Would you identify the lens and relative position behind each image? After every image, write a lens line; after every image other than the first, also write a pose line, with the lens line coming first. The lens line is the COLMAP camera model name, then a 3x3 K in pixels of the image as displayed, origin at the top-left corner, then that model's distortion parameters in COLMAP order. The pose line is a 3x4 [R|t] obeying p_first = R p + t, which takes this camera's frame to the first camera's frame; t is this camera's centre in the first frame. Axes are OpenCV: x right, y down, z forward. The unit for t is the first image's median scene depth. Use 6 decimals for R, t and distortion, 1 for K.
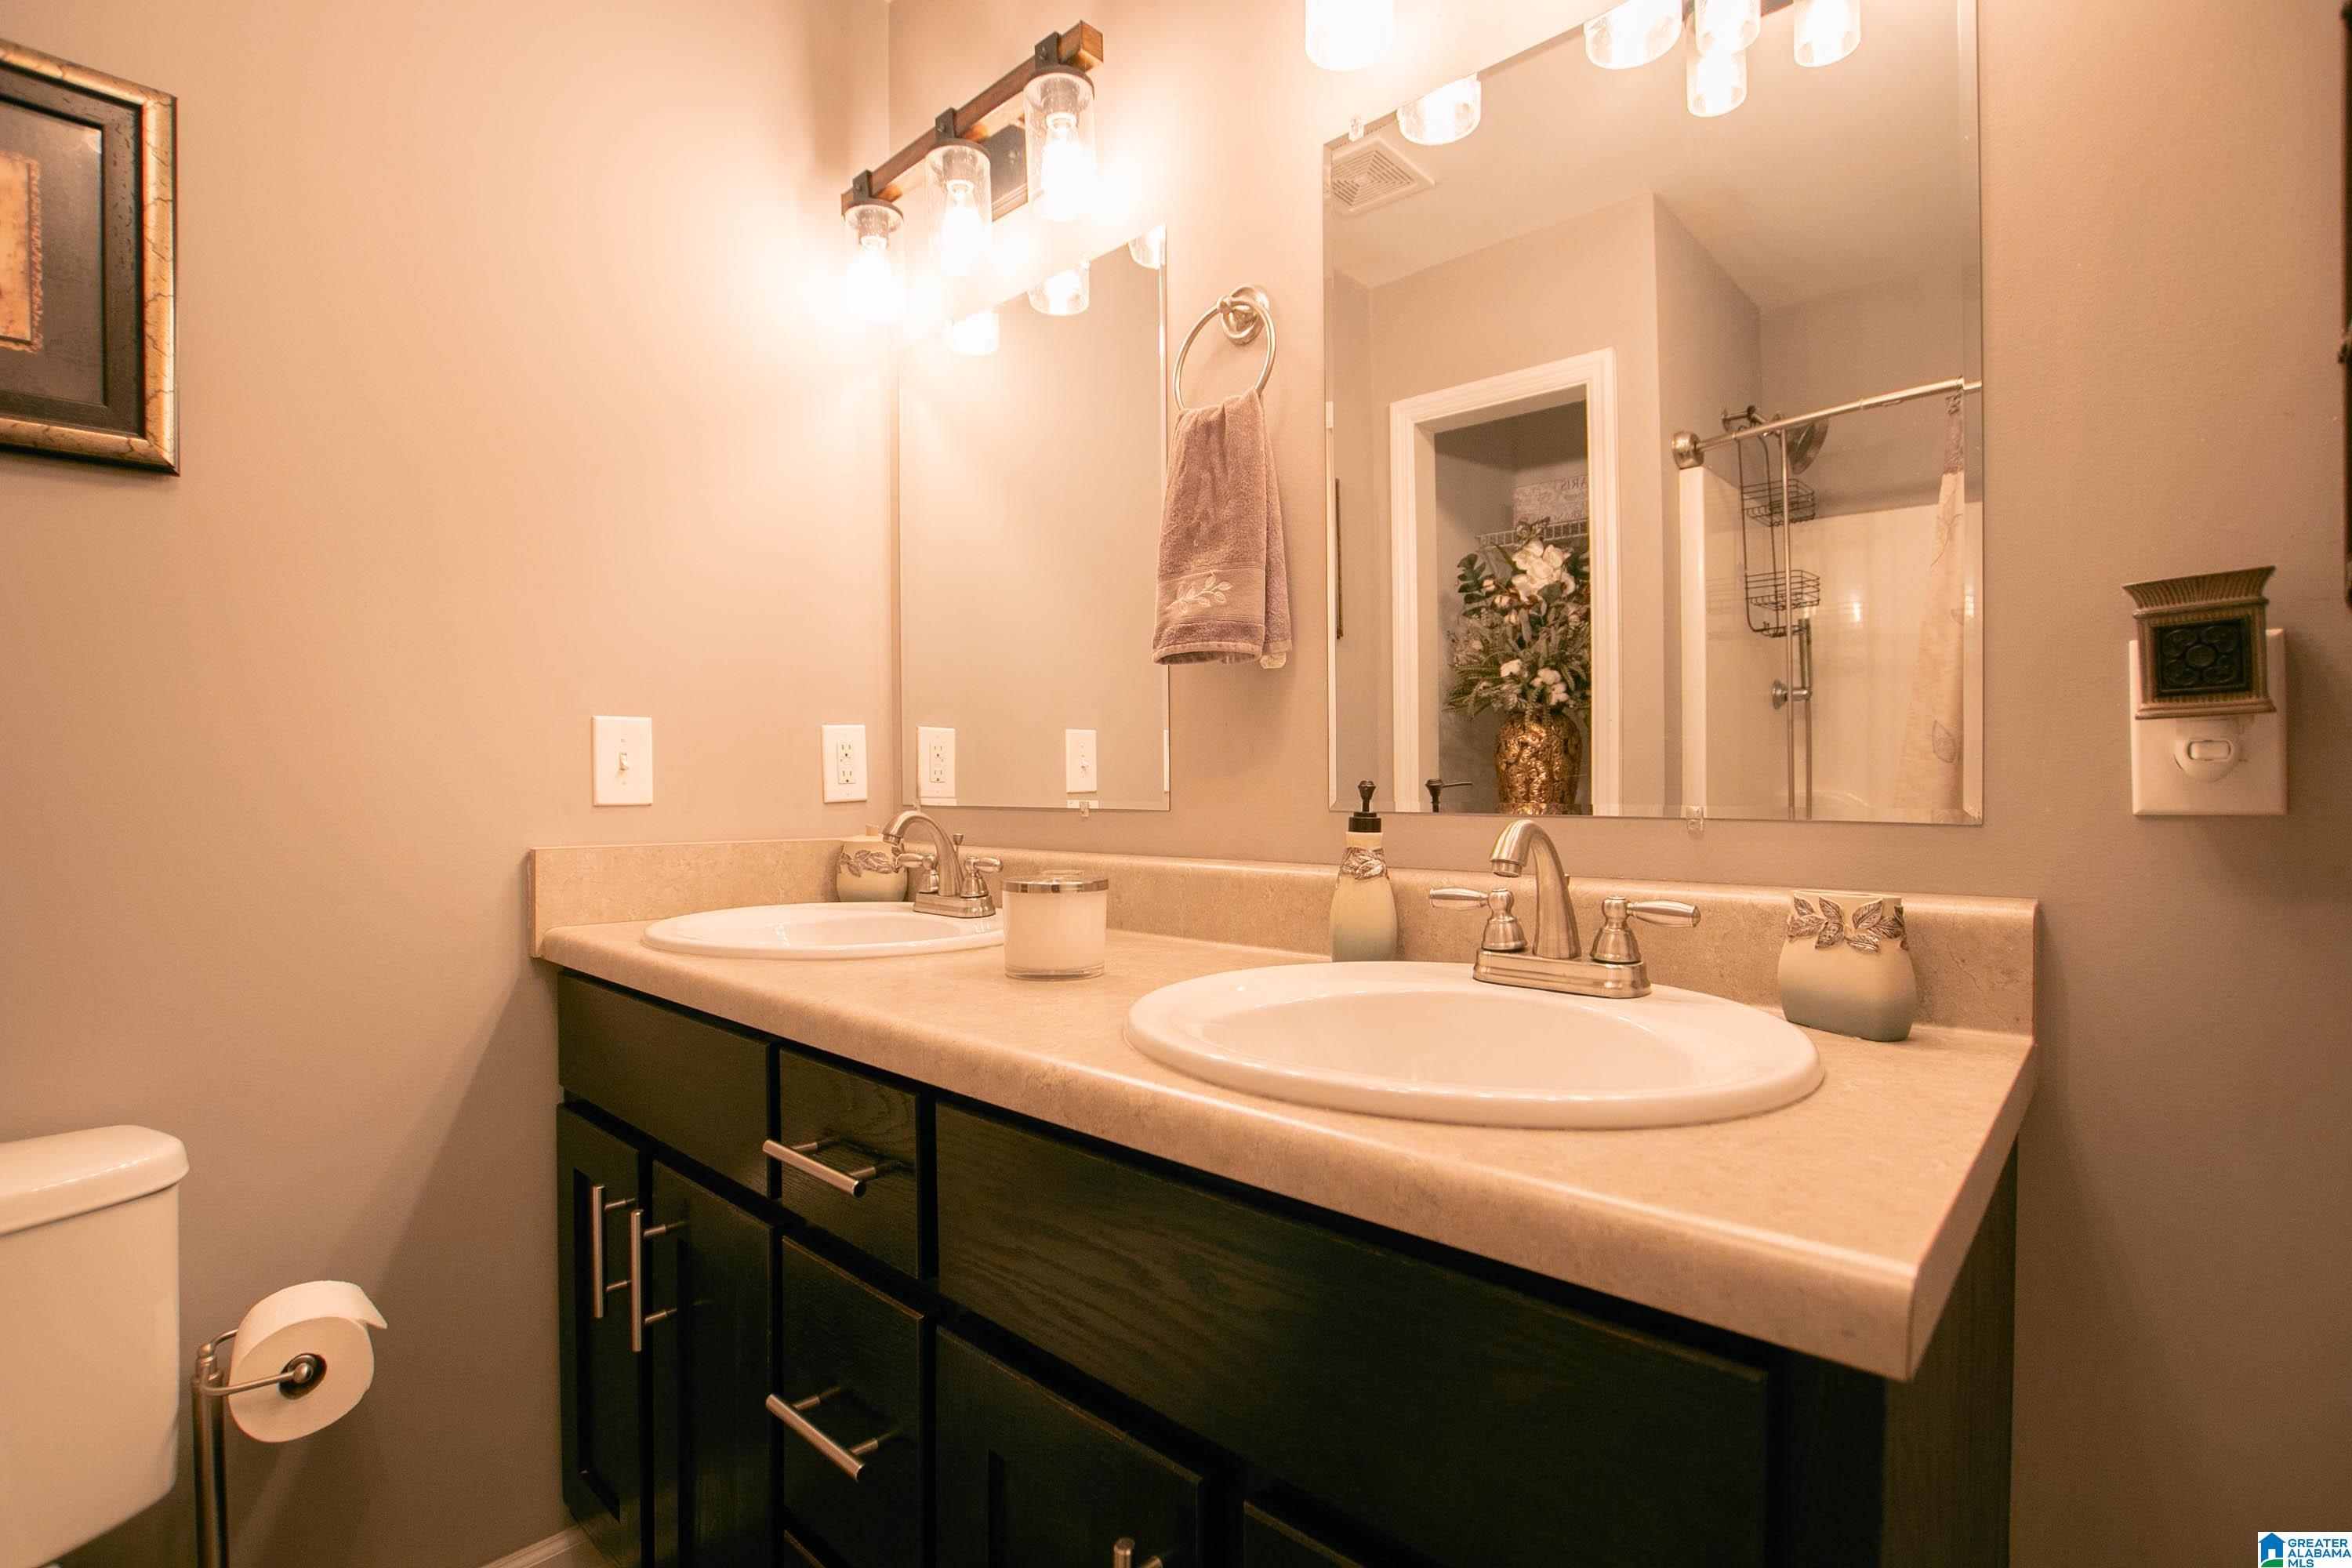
lens RADIAL K [[1090.9, 0, 1158.2], [0, 1090.9, 795.9], [0, 0, 1]] dist [-0.030246, 0.004509]
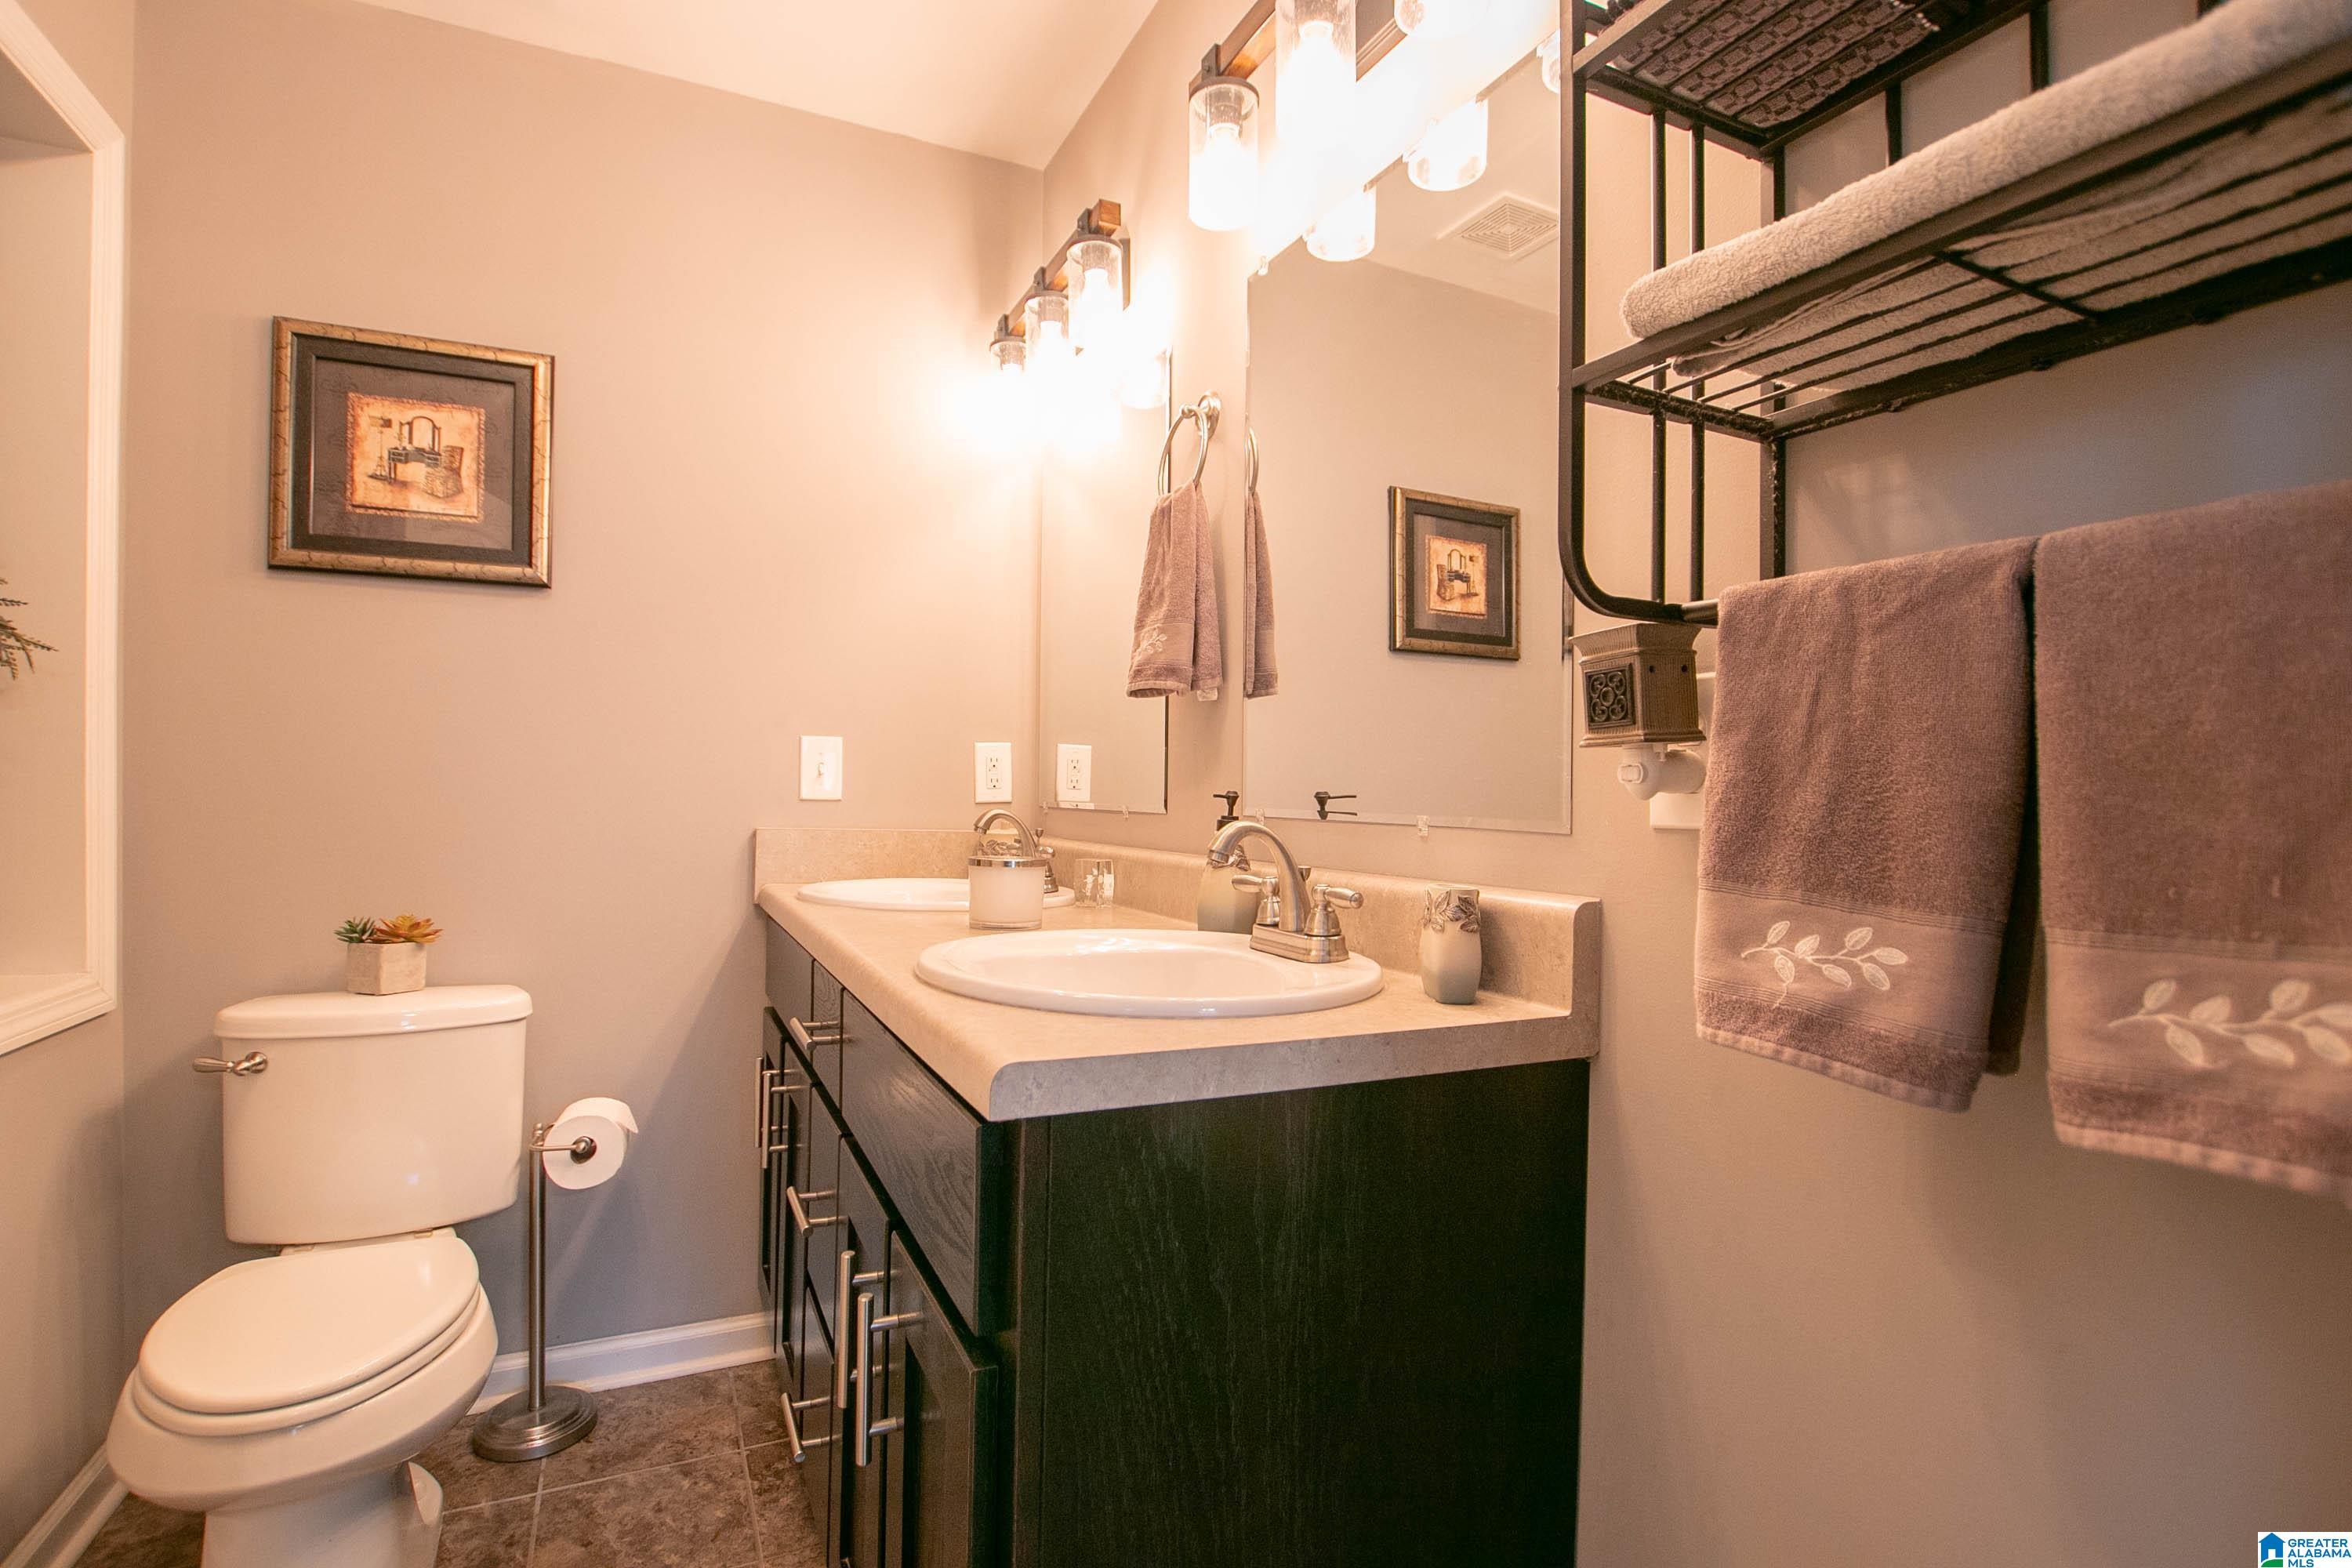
lens RADIAL K [[1090.9, 0, 1158.2], [0, 1090.9, 795.9], [0, 0, 1]] dist [-0.030246, 0.004509]
pose [[0.933573, 0.021220, -0.357758, 0.547594], [-0.025540, 0.999647, -0.007356, 0.003346], [0.357475, 0.016004, 0.933785, -0.203526]]
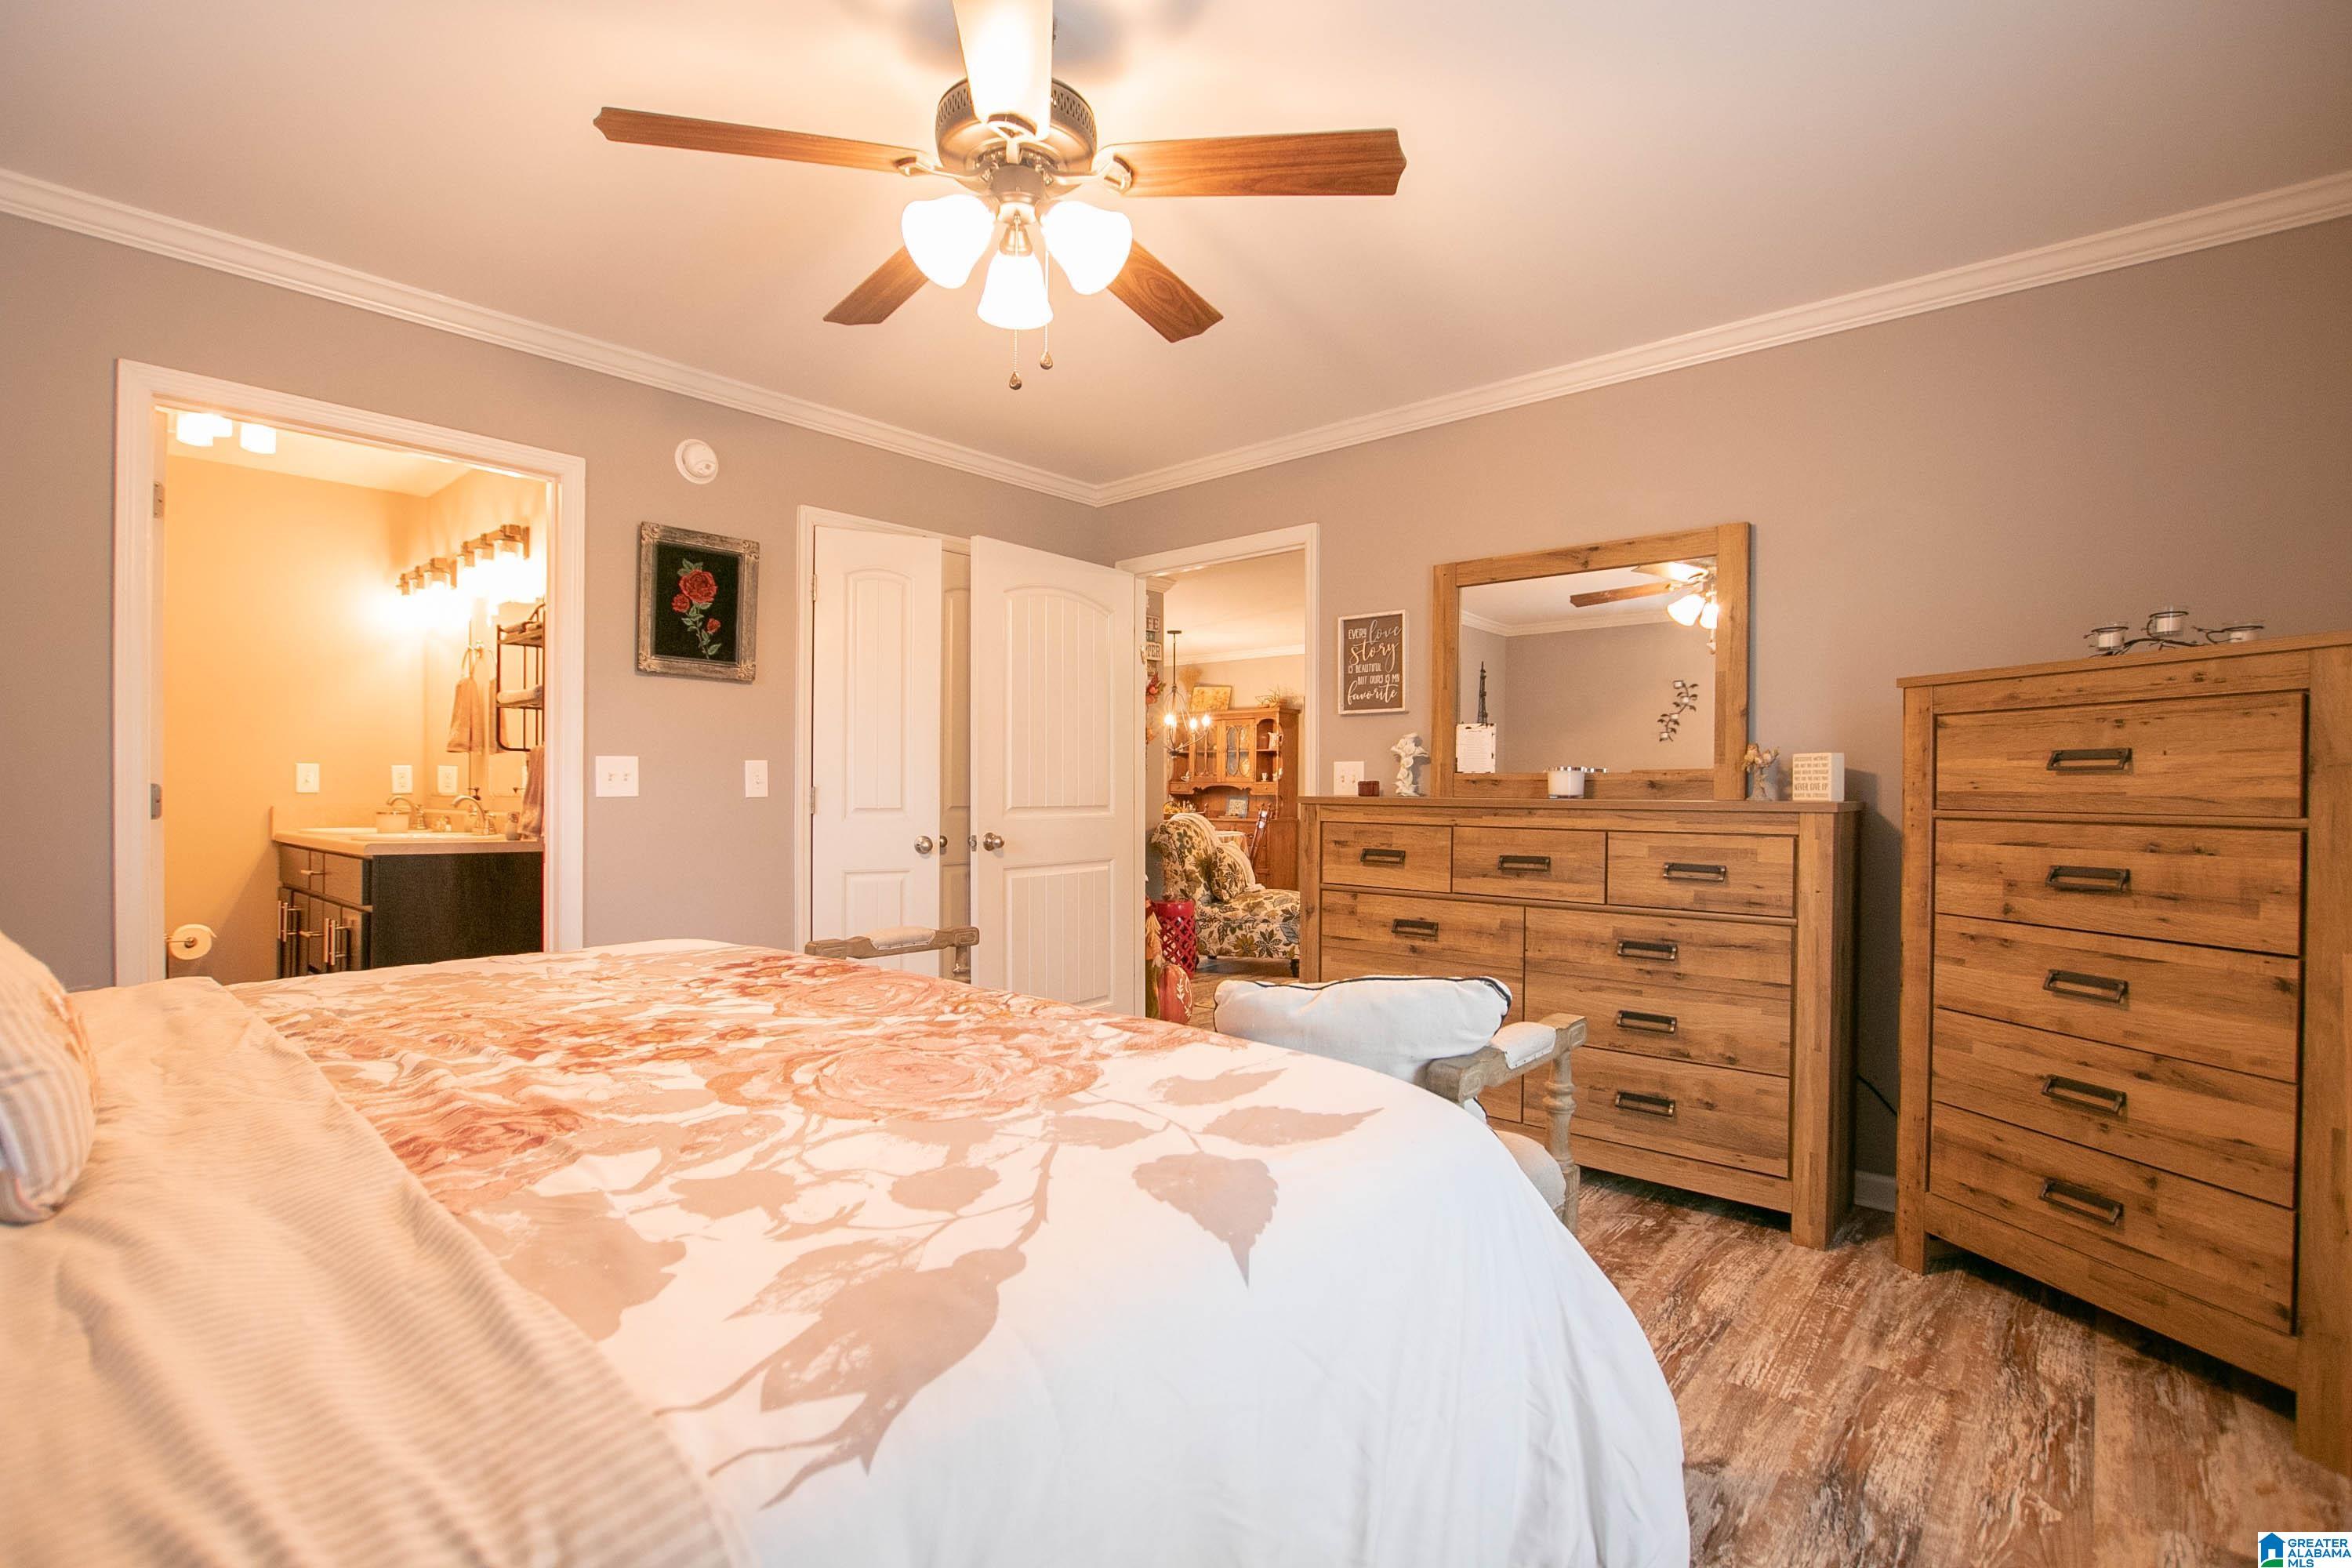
lens RADIAL K [[1046.8, 0, 1176.0], [0, 1046.8, 784.0], [0, 0, 1]] dist [-0.040090, 0.000256]
pose [[0.998756, 0.013218, 0.048081, 2.404225], [-0.012553, 0.999822, -0.014114, -0.008903], [-0.048259, 0.013493, 0.998744, -2.624025]]
